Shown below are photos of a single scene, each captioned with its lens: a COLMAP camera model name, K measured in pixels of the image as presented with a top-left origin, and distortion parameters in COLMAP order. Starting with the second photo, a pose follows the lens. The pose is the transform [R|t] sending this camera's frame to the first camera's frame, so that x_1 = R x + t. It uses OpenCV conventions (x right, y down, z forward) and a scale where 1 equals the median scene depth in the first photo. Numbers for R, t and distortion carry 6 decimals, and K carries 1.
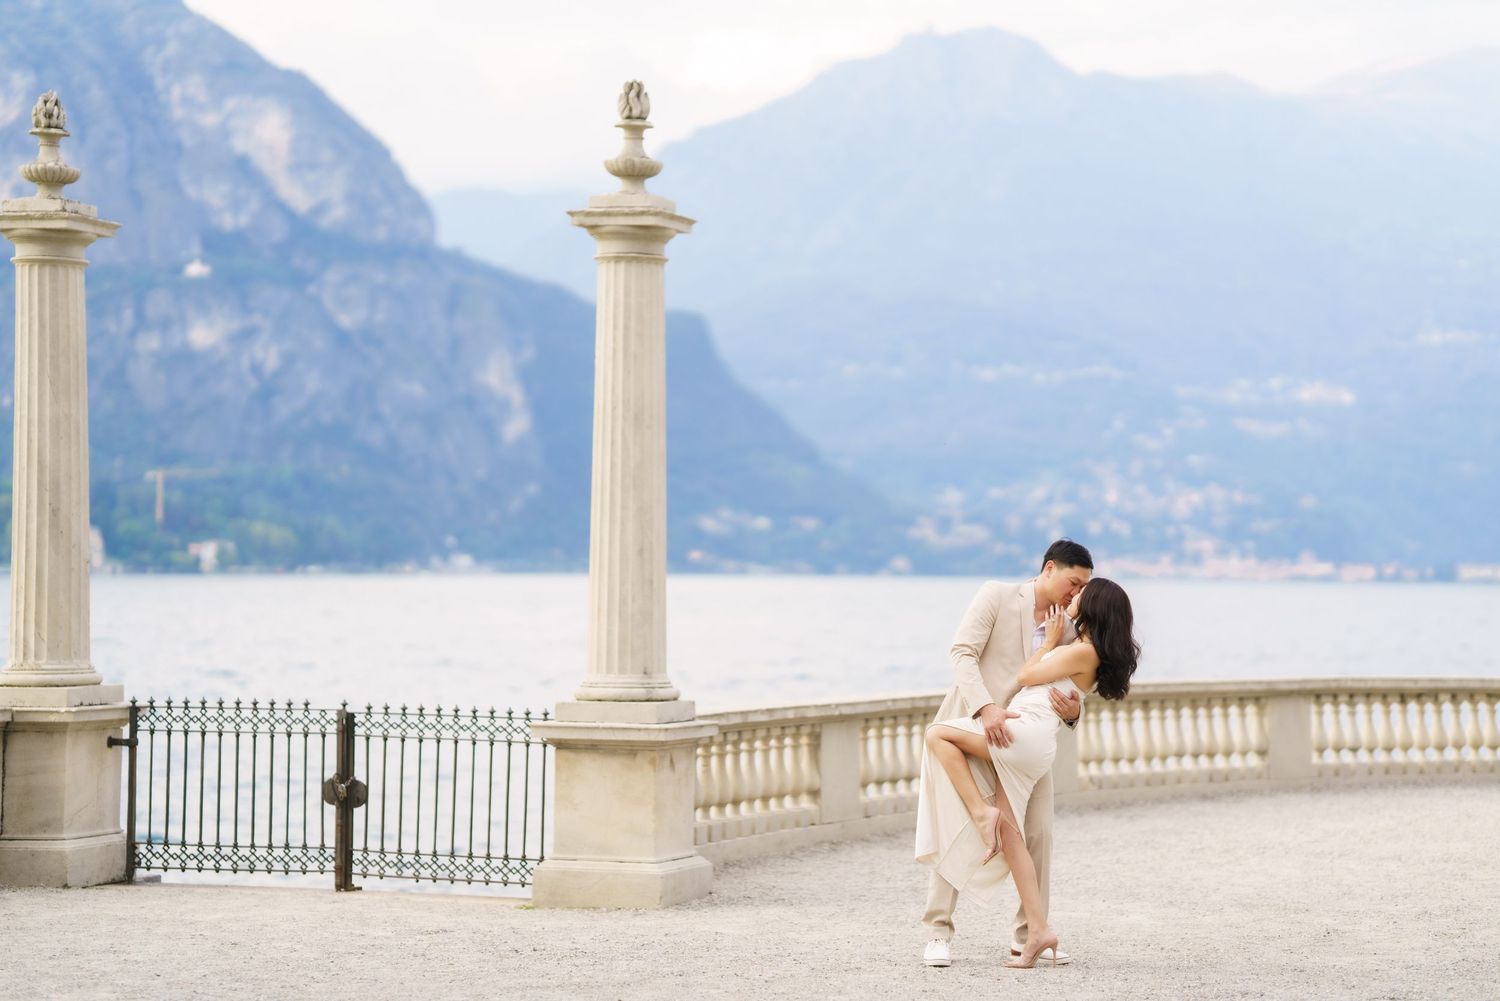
lens RADIAL K [[3521.6, 0, 746.6], [0, 3521.6, 506.7], [0, 0, 1]] dist [0.647956, 1.277811]
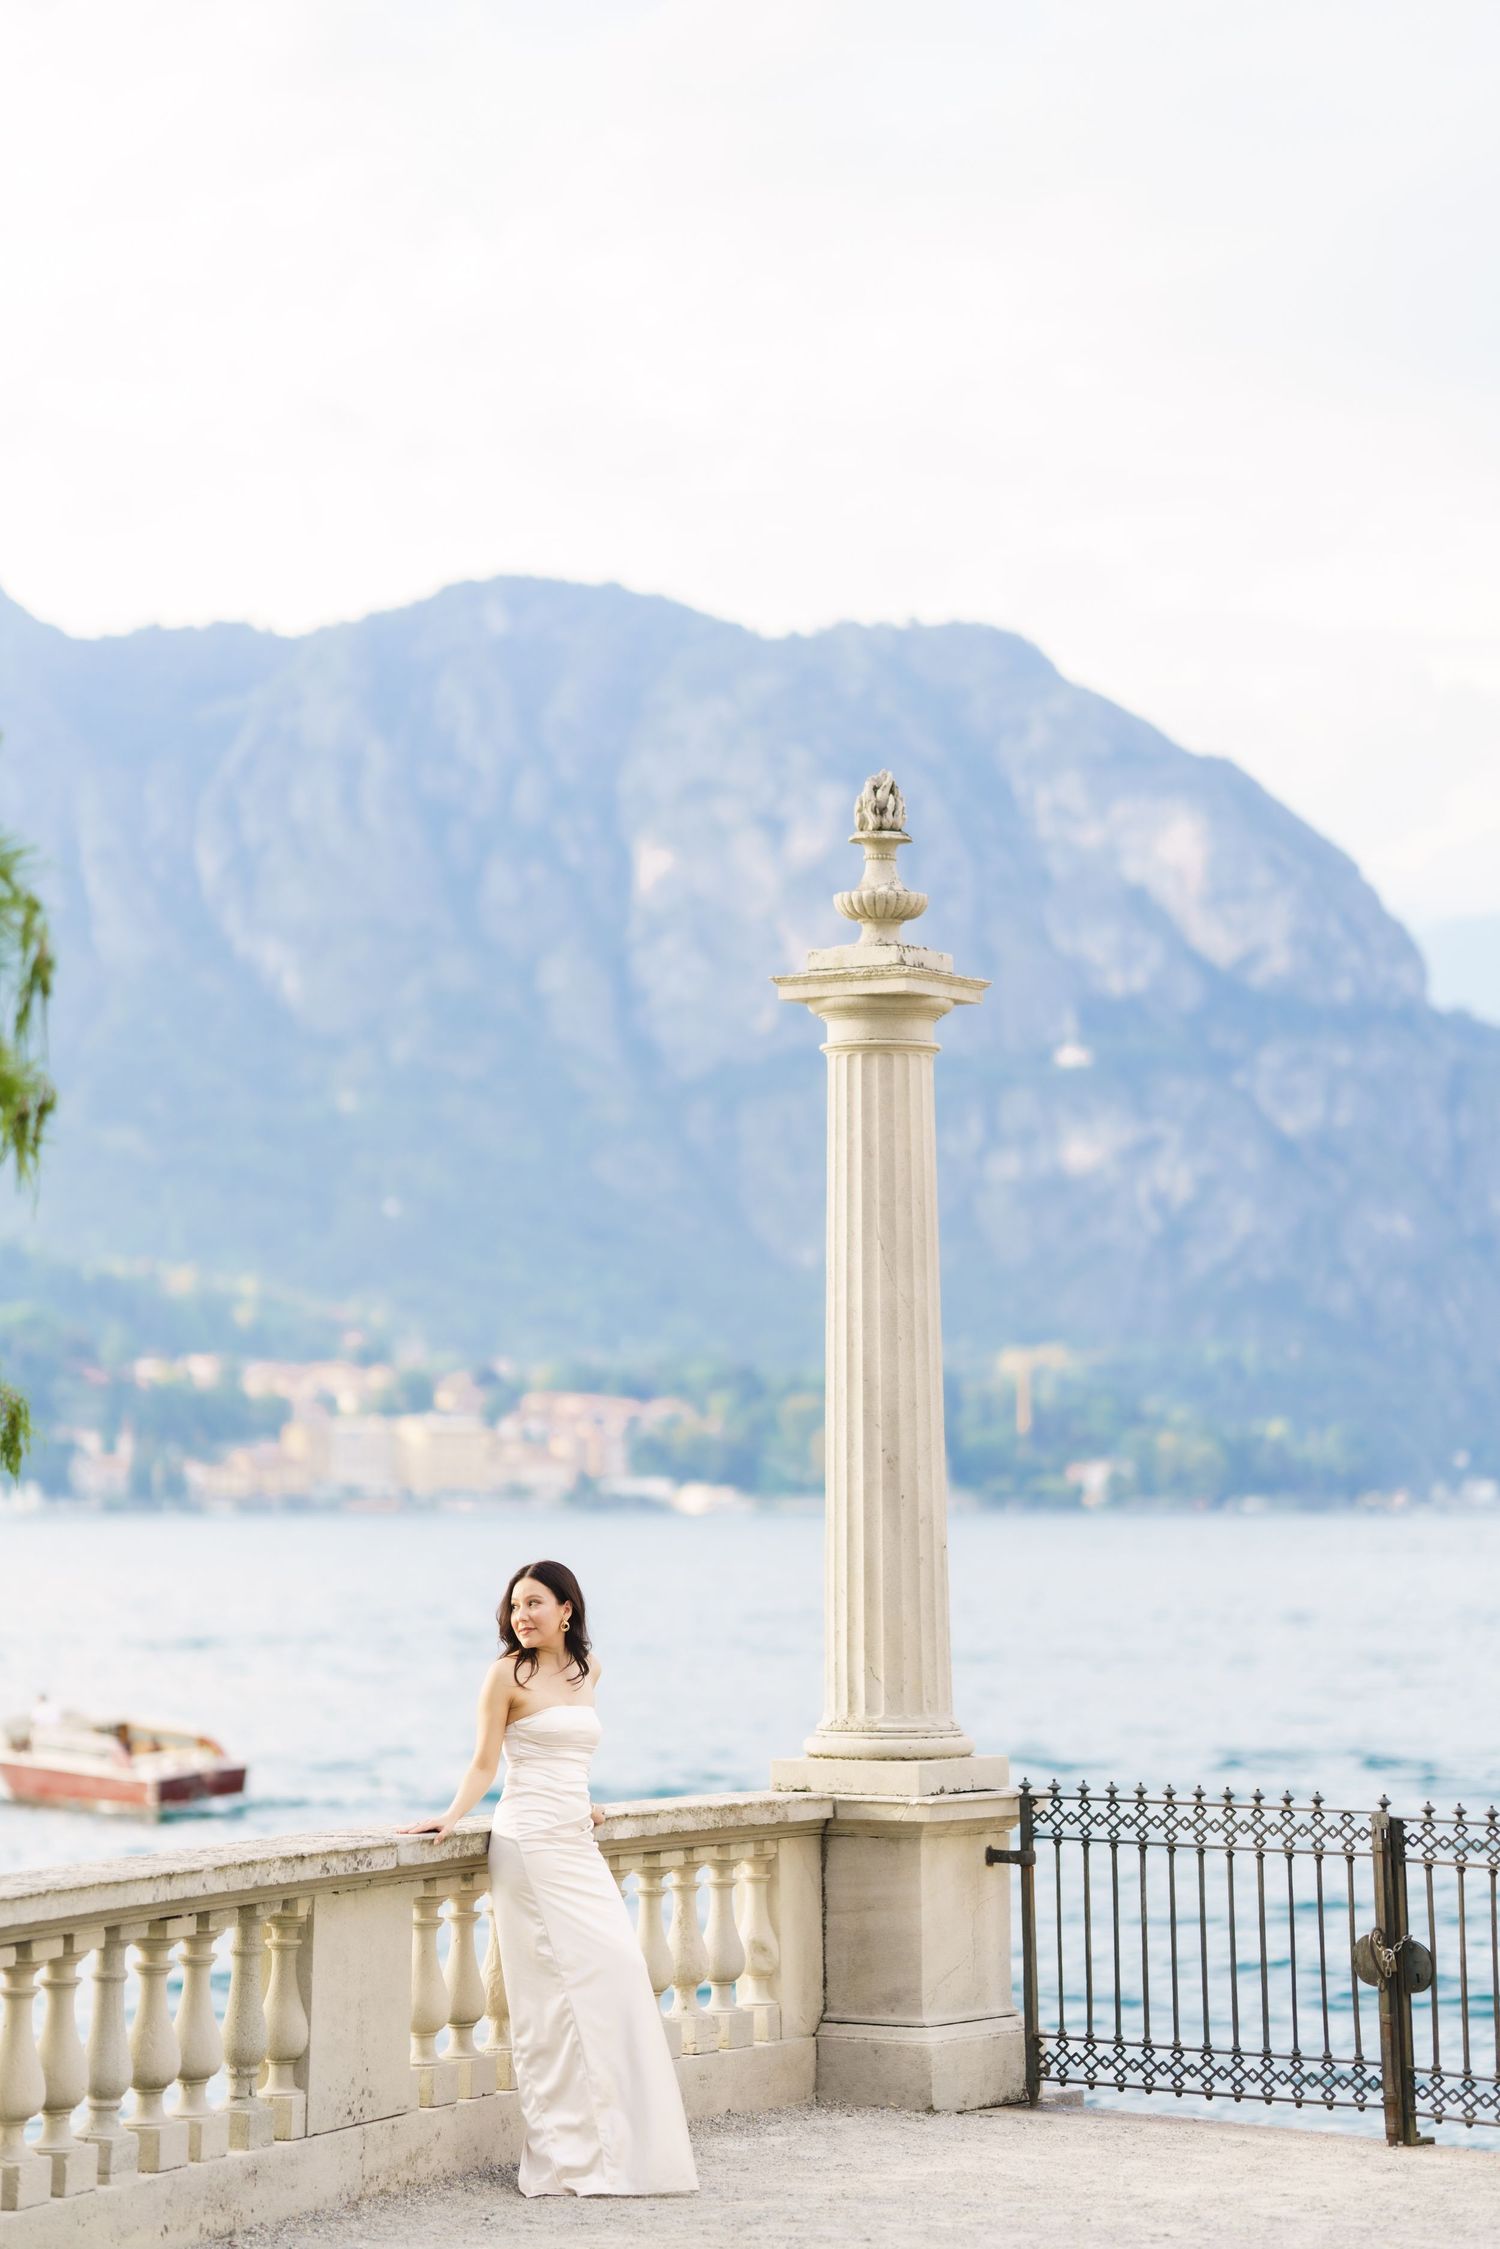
lens RADIAL K [[5364.6, 0, 745.2], [0, 5364.6, 1122.3], [0, 0, 1]] dist [0.629097, 0.982770]
pose [[0.977156, -0.025941, -0.210932, -0.025483], [0.014855, 0.998432, -0.053975, -0.007167], [0.212001, 0.049608, 0.976009, 0.120909]]
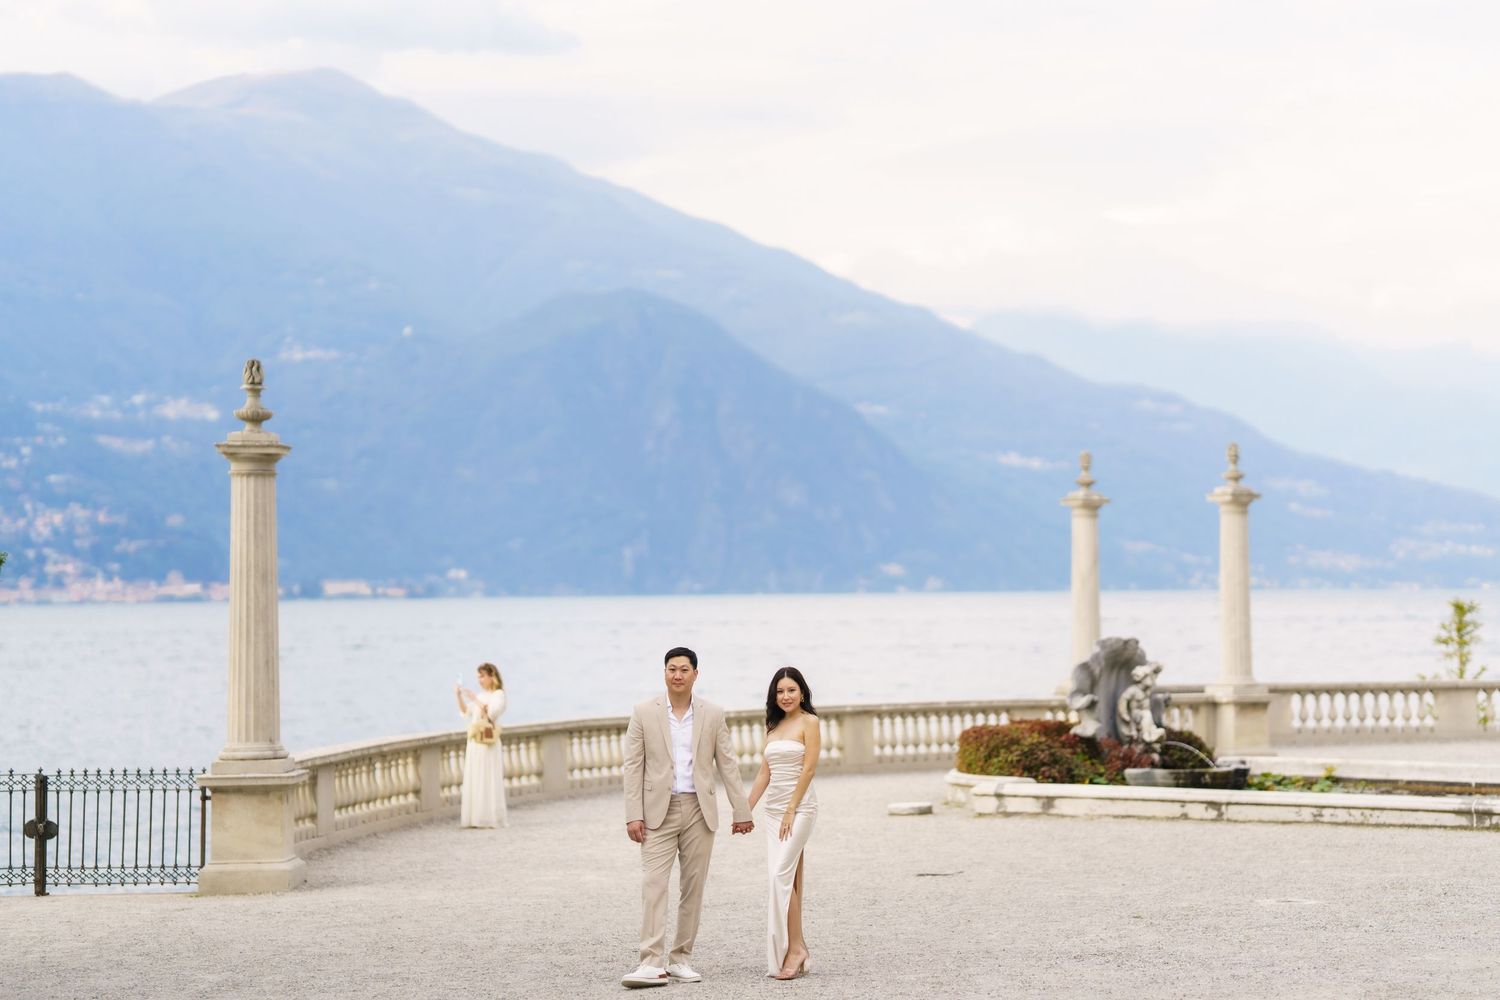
lens RADIAL K [[3663.3, 0, 743.3], [0, 3663.3, 501.2], [0, 0, 1]] dist [0.628415, 1.114575]
pose [[0.951540, -0.013396, 0.307233, -0.309670], [0.015099, 0.999881, -0.003166, -0.046737], [-0.307154, 0.007652, 0.951629, -0.578105]]
